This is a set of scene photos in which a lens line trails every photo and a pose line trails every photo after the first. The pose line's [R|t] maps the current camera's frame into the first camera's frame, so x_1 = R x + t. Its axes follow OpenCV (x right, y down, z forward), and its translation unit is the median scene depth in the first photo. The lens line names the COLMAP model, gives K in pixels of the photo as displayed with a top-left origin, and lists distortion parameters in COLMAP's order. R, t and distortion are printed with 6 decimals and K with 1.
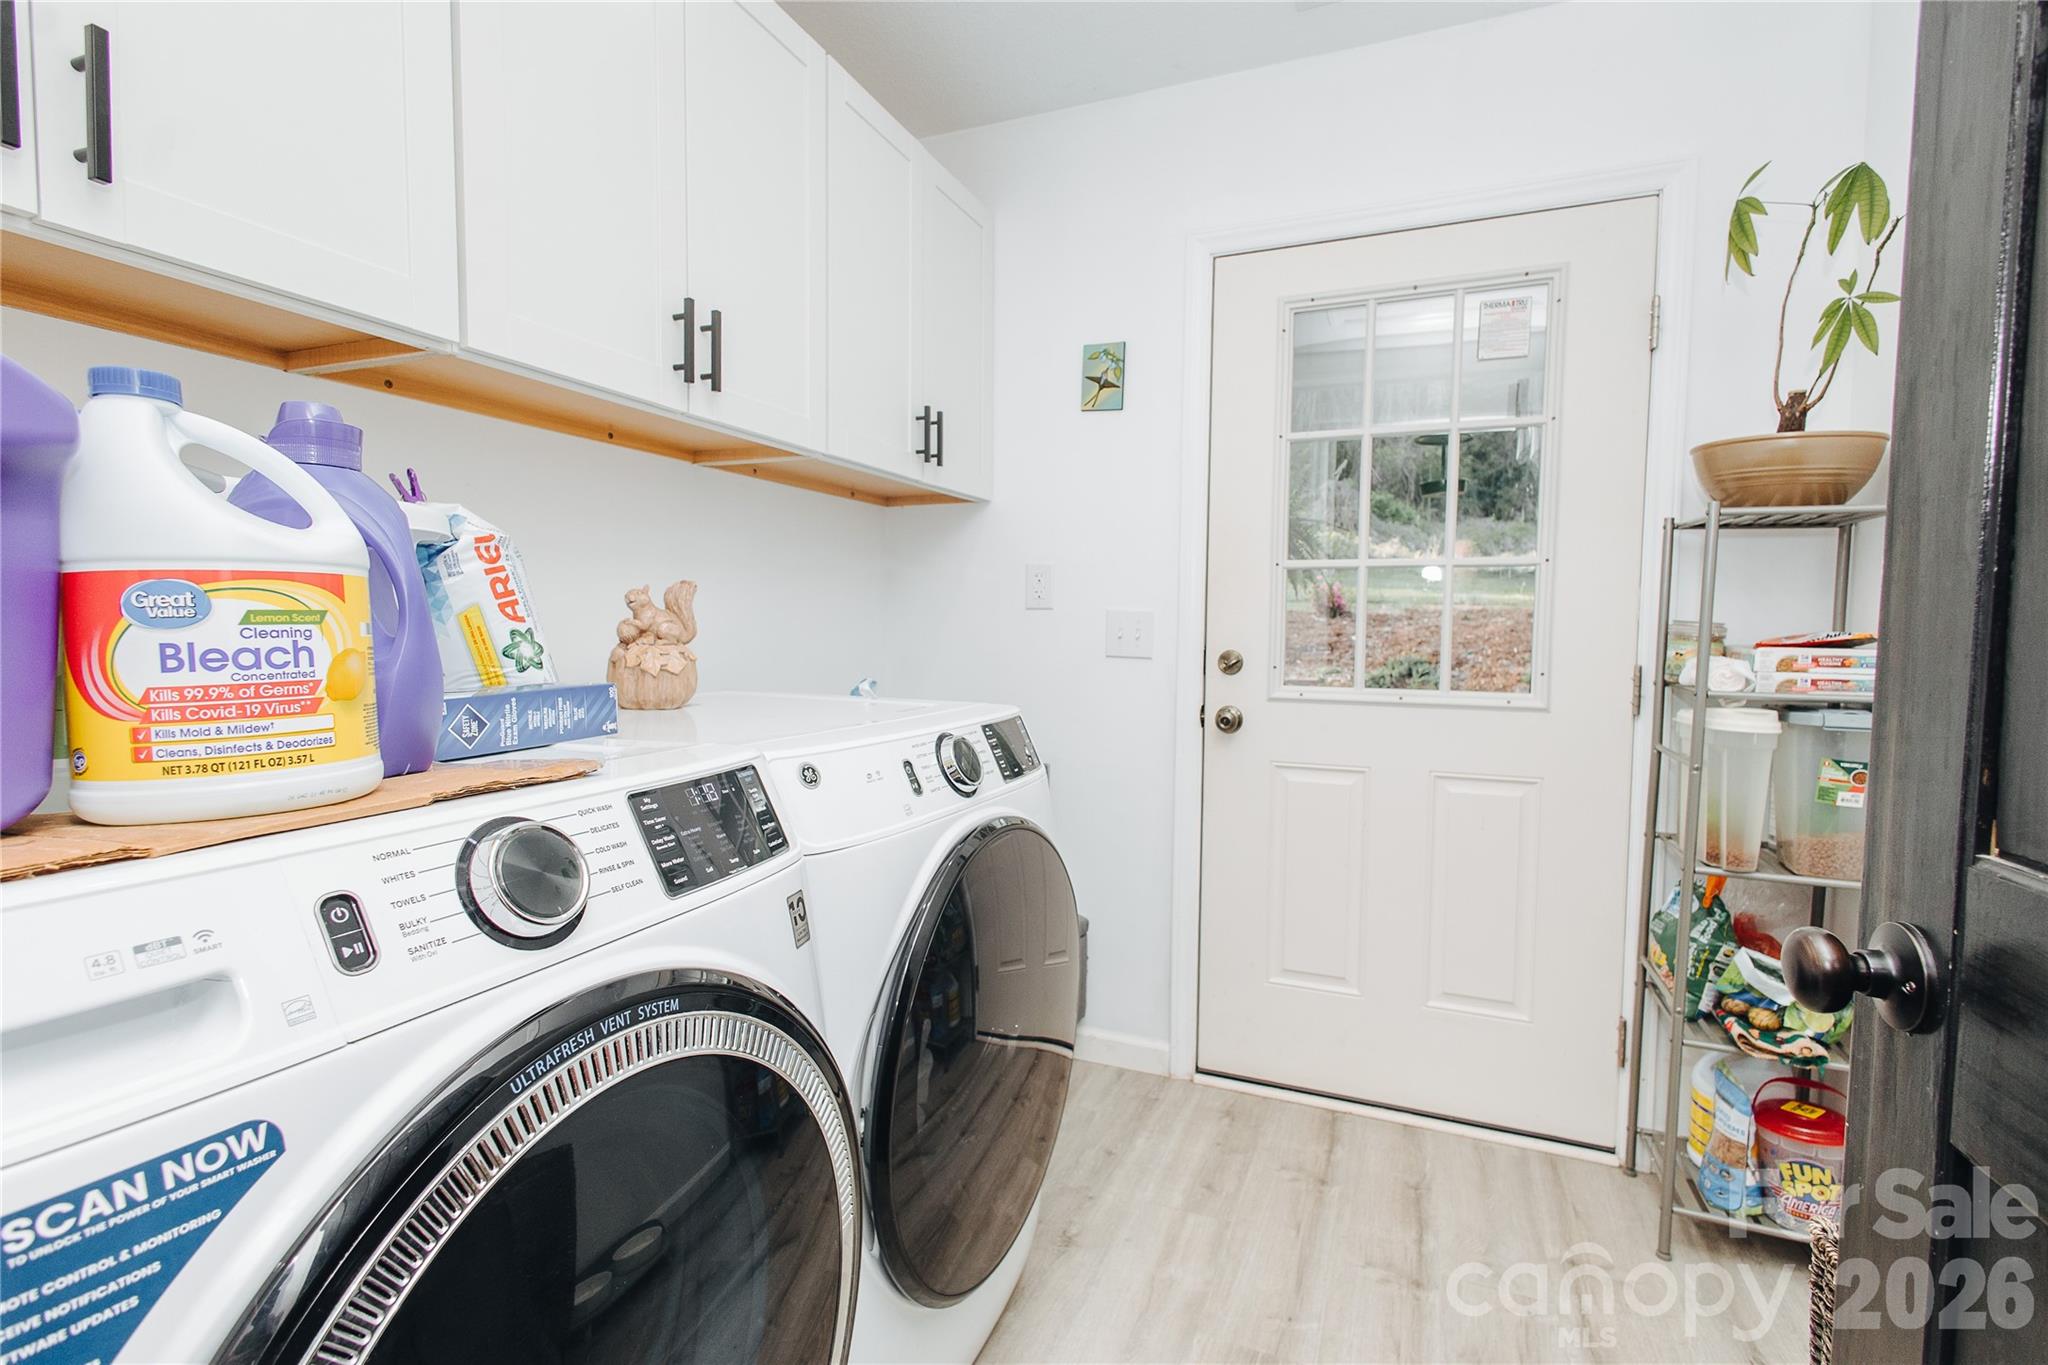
lens RADIAL K [[946.9, 0, 1024.0], [0, 946.9, 682.5], [0, 0, 1]] dist [0.010671, 0.001149]
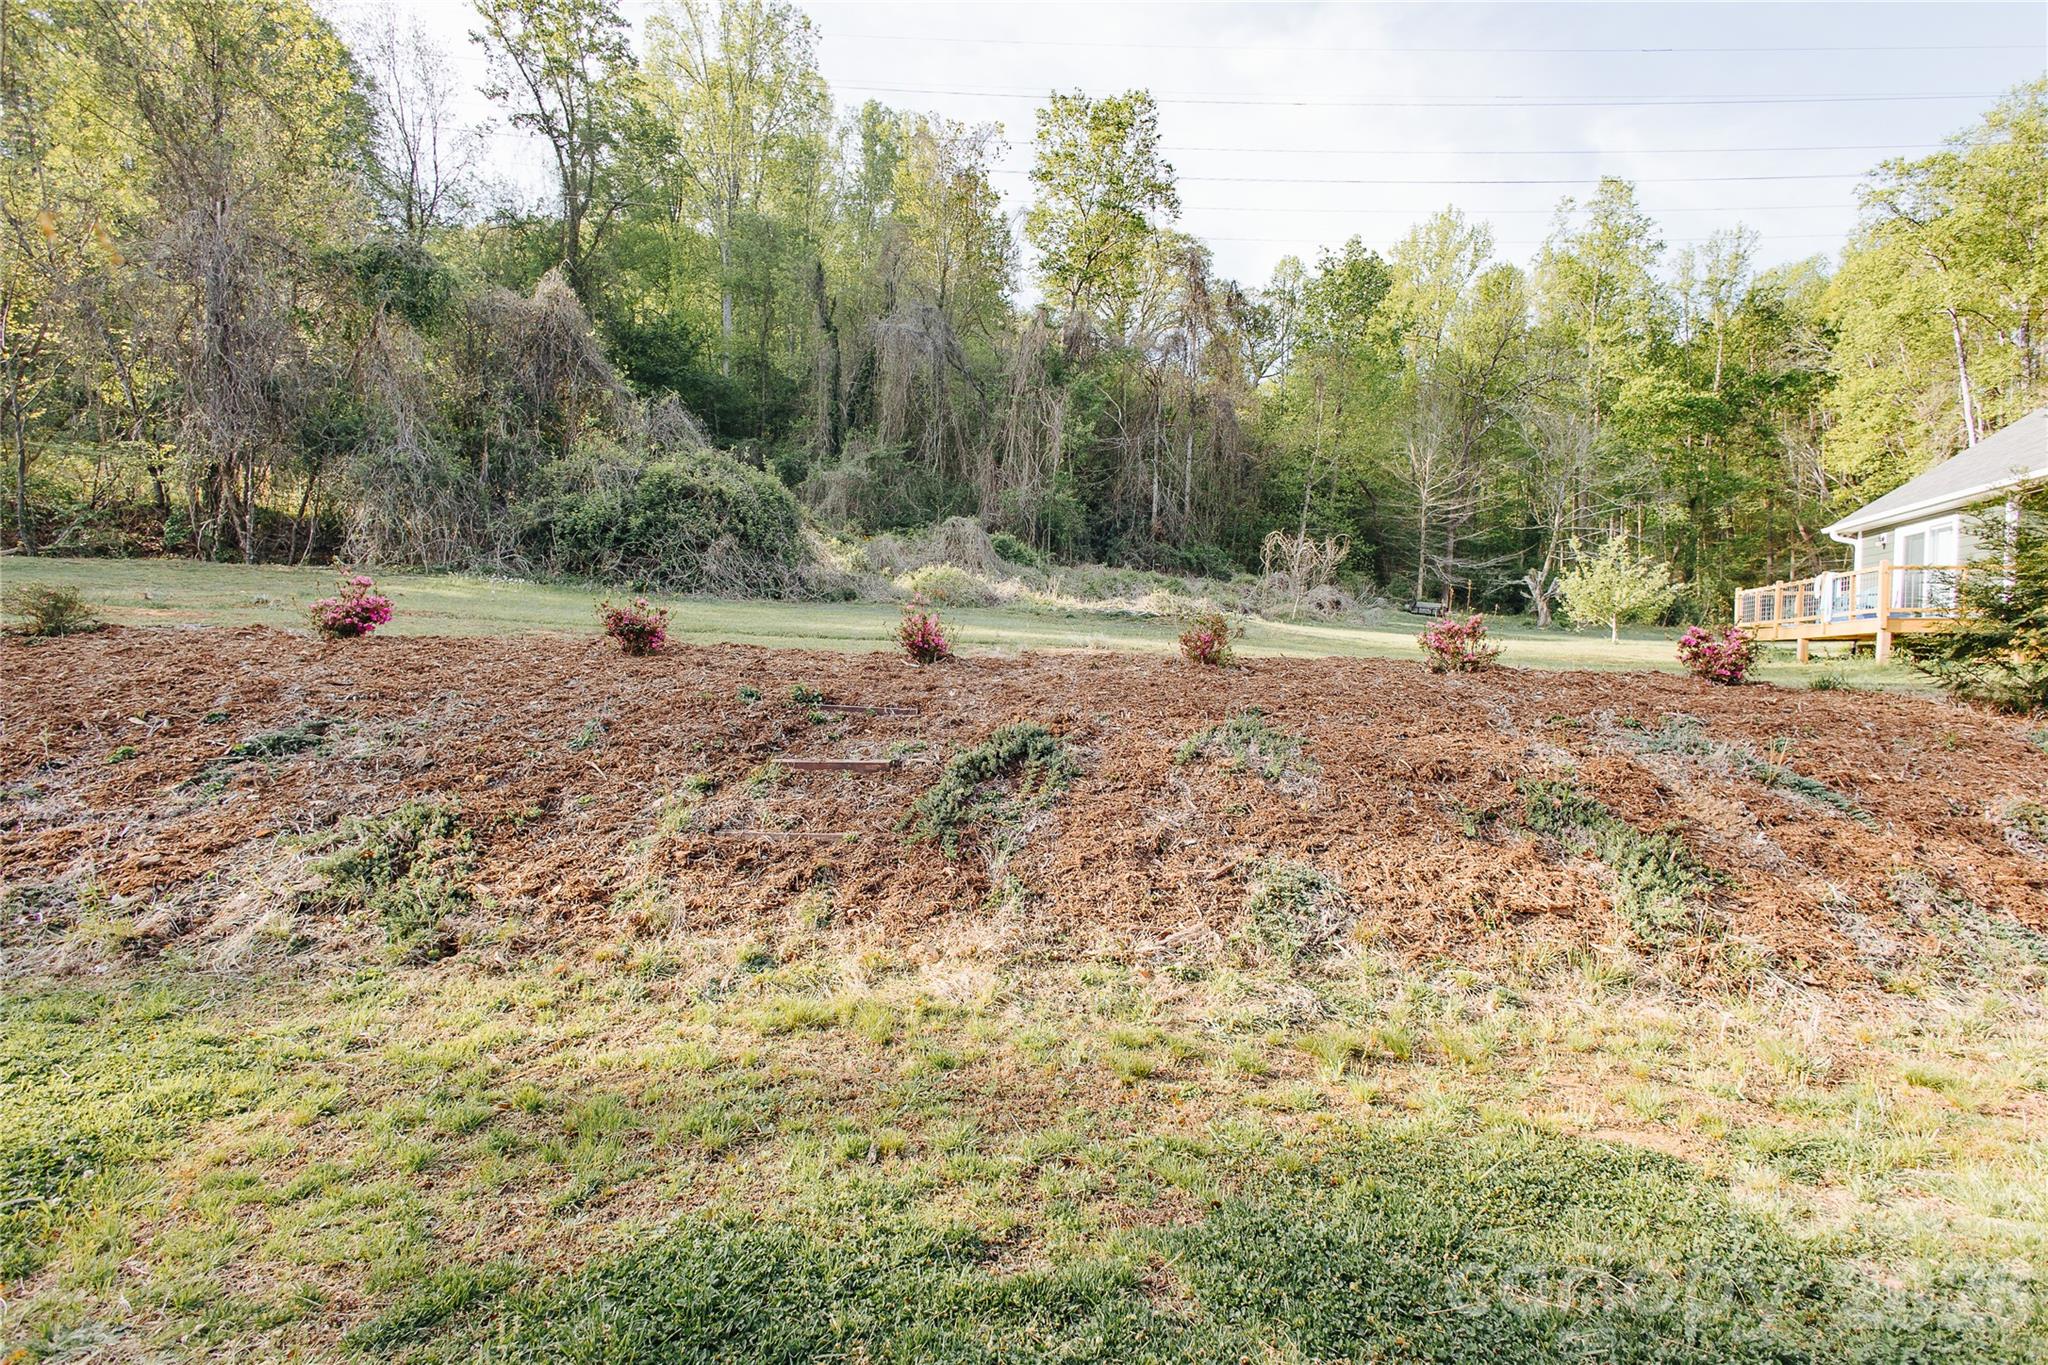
lens RADIAL K [[946.9, 0, 1024.0], [0, 946.9, 682.5], [0, 0, 1]] dist [0.010671, 0.001149]
pose [[0.930269, 0.004581, 0.366850, 0.113195], [0.009775, 0.999258, -0.037265, -0.022644], [-0.366748, 0.038252, 0.929533, 0.265041]]
